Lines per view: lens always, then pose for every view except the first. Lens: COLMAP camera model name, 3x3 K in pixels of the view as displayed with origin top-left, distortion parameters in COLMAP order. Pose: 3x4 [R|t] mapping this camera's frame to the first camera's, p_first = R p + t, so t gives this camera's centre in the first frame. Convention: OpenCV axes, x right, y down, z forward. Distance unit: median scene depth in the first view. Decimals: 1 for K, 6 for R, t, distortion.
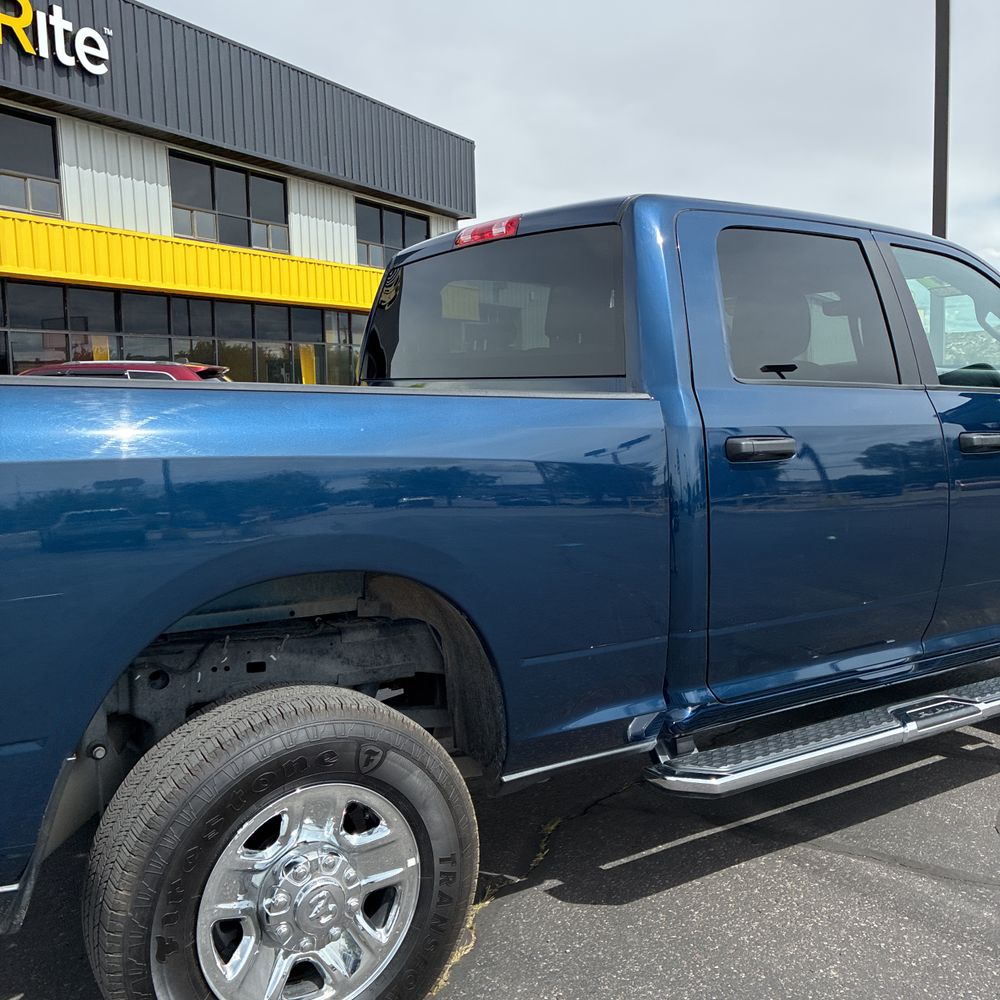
lens RADIAL K [[1017.2, 0, 490.0], [0, 1017.2, 491.6], [0, 0, 1]] dist [0.023174, 0.000000]
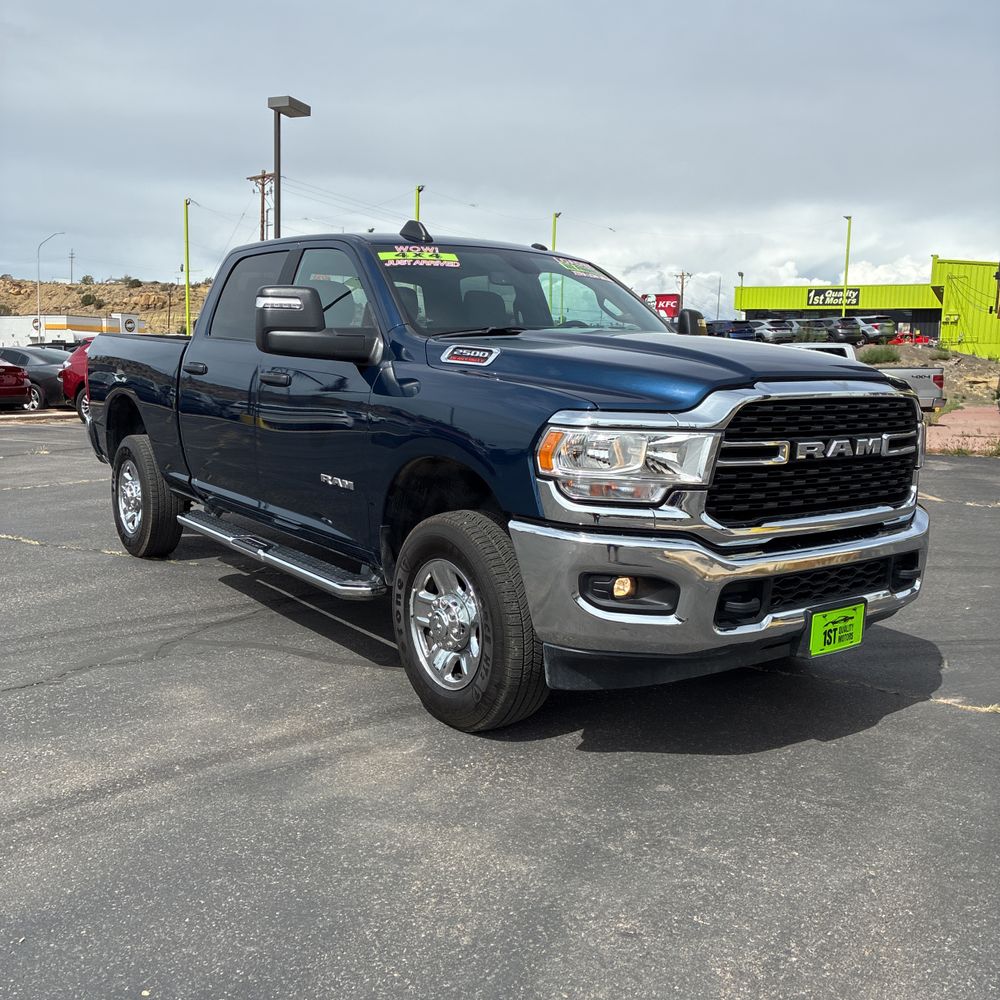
lens RADIAL K [[1017.2, 0, 486.4], [0, 1017.2, 490.9], [0, 0, 1]] dist [0.023174, 0.000000]
pose [[0.051858, 0.139237, -0.988900, 0.384333], [-0.128271, 0.982959, 0.131674, -0.023680], [0.990382, 0.120018, 0.068835, 0.235359]]
